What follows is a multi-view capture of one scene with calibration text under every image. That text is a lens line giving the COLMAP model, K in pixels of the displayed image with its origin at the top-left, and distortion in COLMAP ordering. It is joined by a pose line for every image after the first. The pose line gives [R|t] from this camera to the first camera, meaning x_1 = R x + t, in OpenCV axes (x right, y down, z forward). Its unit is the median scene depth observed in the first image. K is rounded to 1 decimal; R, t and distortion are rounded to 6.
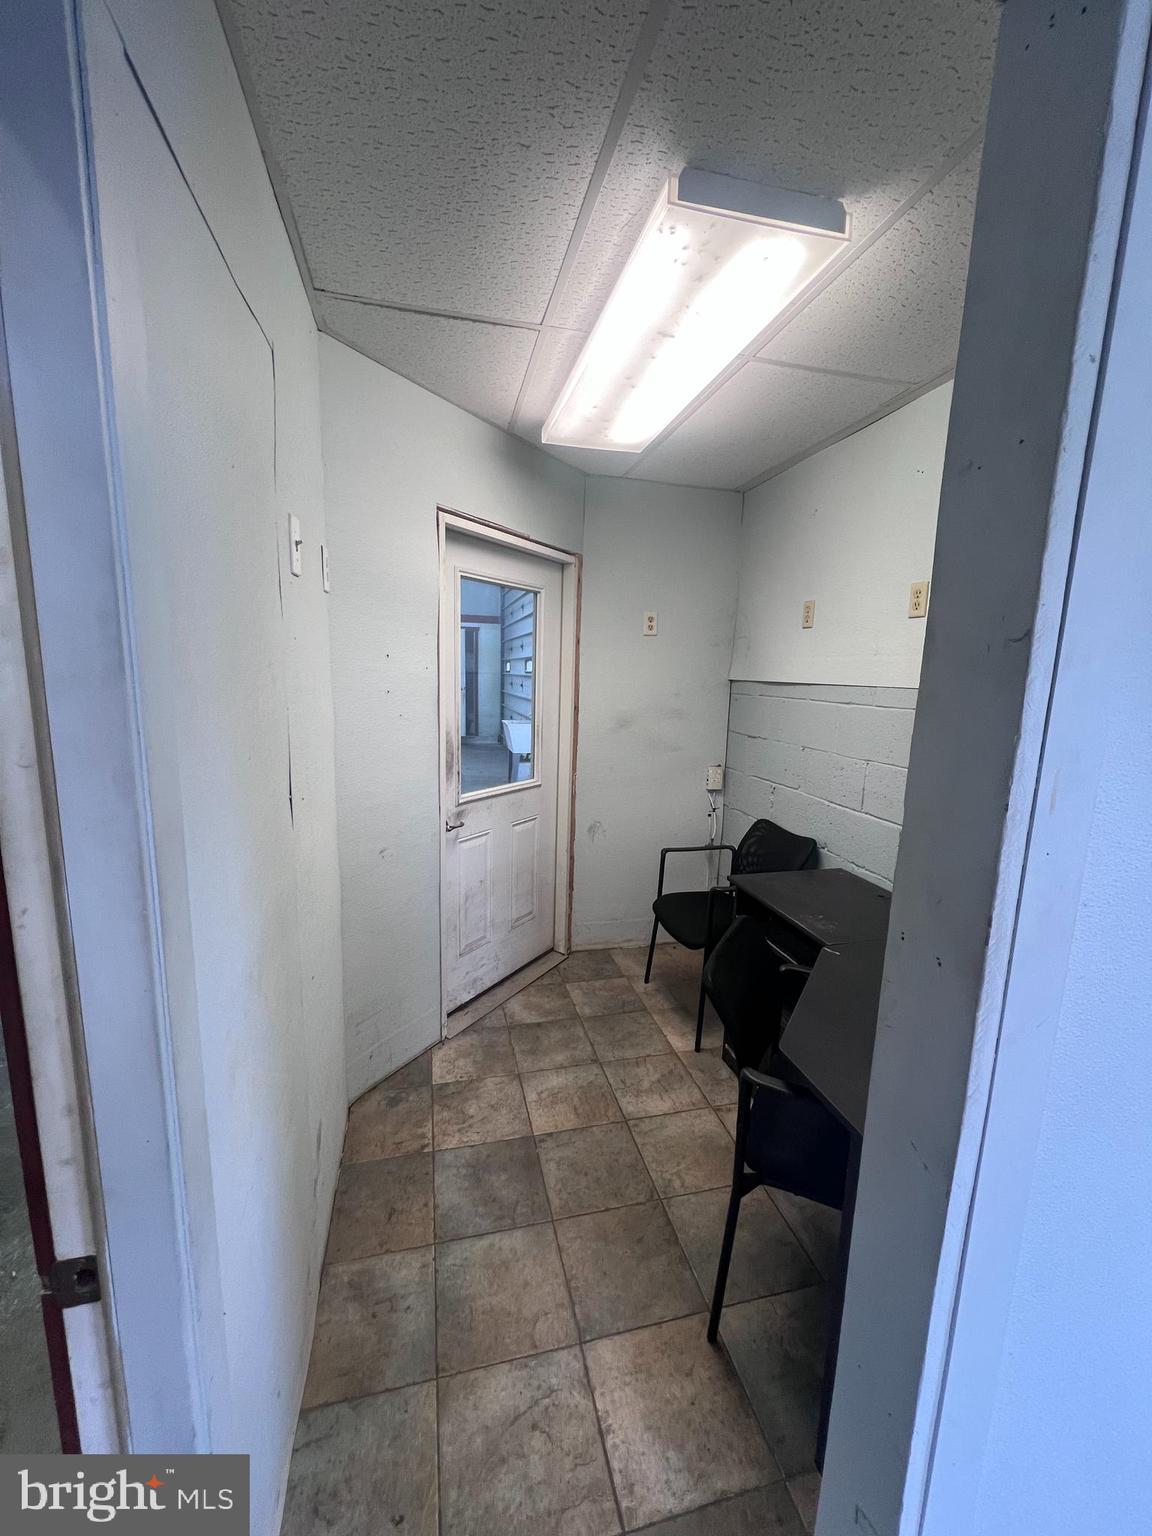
lens RADIAL K [[620.4, 0, 576.0], [0, 620.4, 768.0], [0, 0, 1]] dist [0.001109, 0.000199]
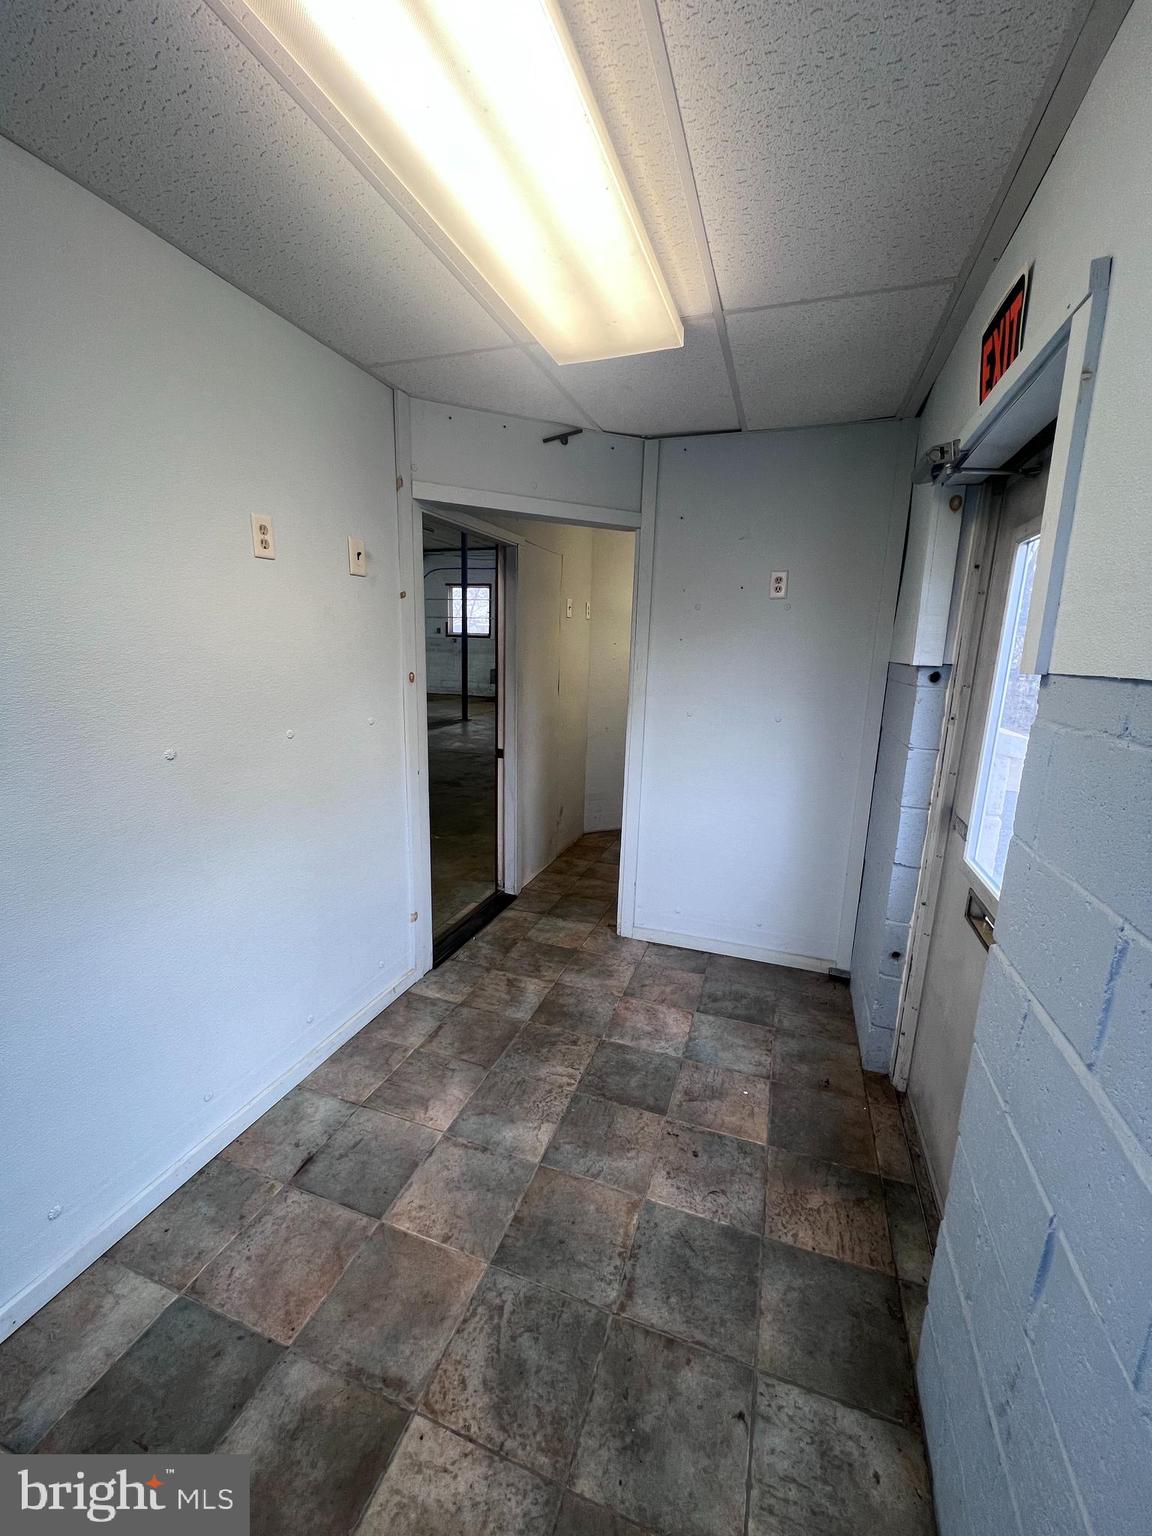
lens RADIAL K [[620.4, 0, 576.0], [0, 620.4, 768.0], [0, 0, 1]] dist [0.001109, 0.000199]
pose [[0.840093, 0.106491, -0.531887, 1.152506], [-0.096845, 0.994231, 0.046096, 0.255605], [0.533727, 0.012785, 0.845560, -1.405471]]
